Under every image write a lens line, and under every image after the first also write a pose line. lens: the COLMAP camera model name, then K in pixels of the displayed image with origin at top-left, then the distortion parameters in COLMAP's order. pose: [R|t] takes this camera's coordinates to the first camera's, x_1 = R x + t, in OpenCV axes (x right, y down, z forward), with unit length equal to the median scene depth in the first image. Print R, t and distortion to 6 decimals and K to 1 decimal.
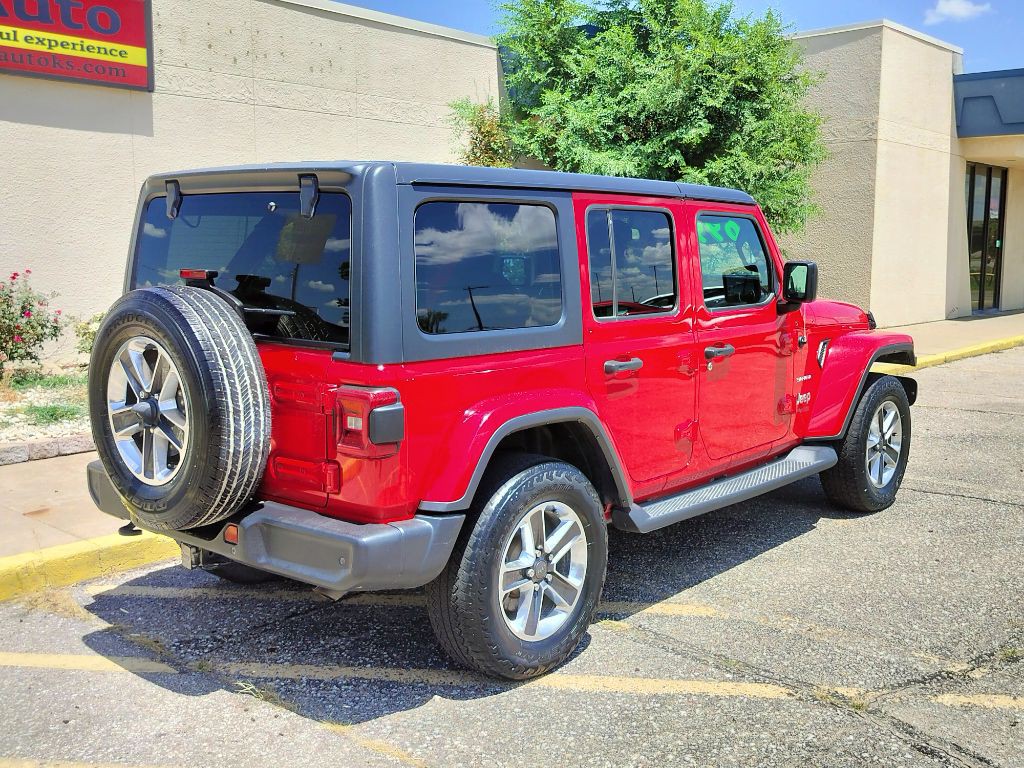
lens RADIAL K [[1054.2, 0, 514.1], [0, 1054.2, 382.0], [0, 0, 1]] dist [0.107758, -0.195639]
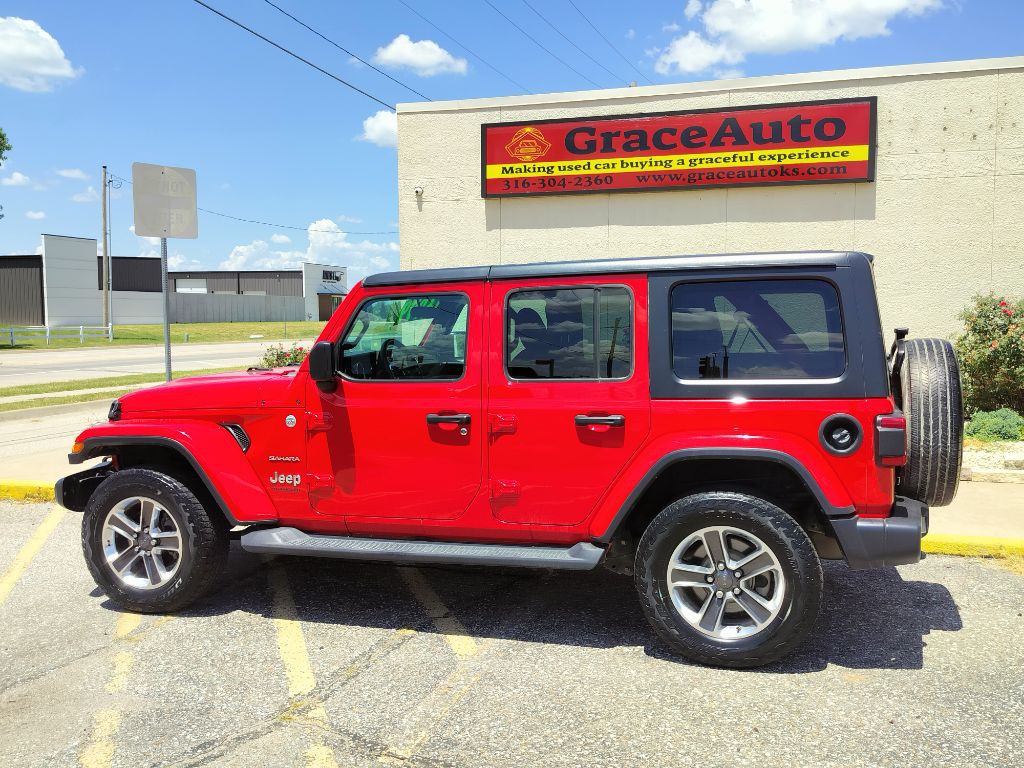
lens RADIAL K [[938.4, 0, 514.9], [0, 938.4, 384.3], [0, 0, 1]] dist [0.083688, -0.133275]
pose [[0.396838, 0.067830, -0.915379, 1.079067], [-0.110726, 0.993521, 0.025619, -0.092048], [0.911186, 0.091190, 0.401777, 0.621265]]
